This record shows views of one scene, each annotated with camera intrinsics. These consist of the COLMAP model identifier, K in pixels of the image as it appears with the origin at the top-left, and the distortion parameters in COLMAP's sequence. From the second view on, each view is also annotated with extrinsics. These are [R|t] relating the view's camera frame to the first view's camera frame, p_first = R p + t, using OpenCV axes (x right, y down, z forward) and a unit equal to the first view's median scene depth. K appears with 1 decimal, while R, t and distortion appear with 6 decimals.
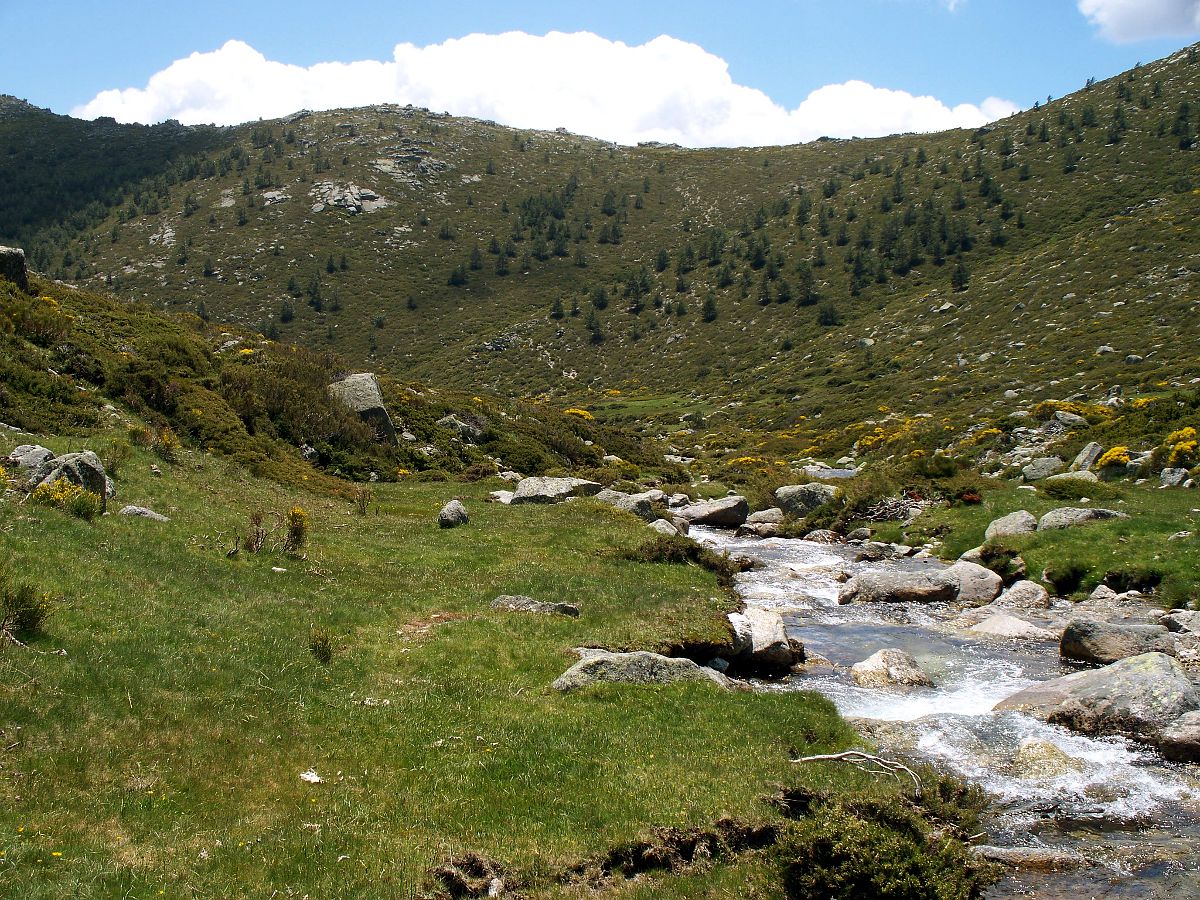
lens RADIAL K [[1627.1, 0, 601.4], [0, 1627.1, 450.6], [0, 0, 1]] dist [-0.006042, 0.000000]
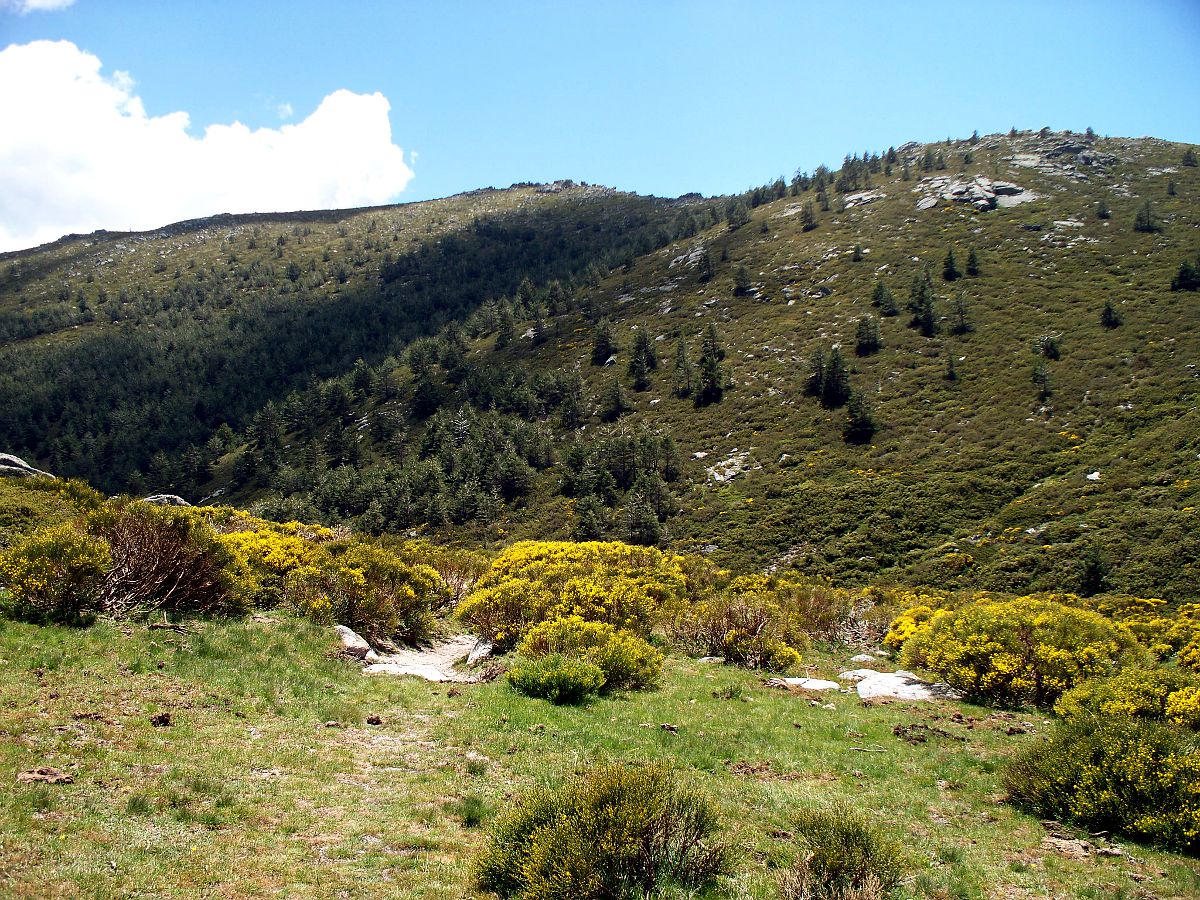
lens RADIAL K [[1270.8, 0, 602.4], [0, 1270.8, 451.1], [0, 0, 1]] dist [-0.023625, 0.000000]
pose [[0.911068, -0.014779, -0.411990, -0.086858], [-0.015852, 0.997362, -0.070833, -0.014847], [0.411950, 0.071065, 0.908431, 0.502736]]
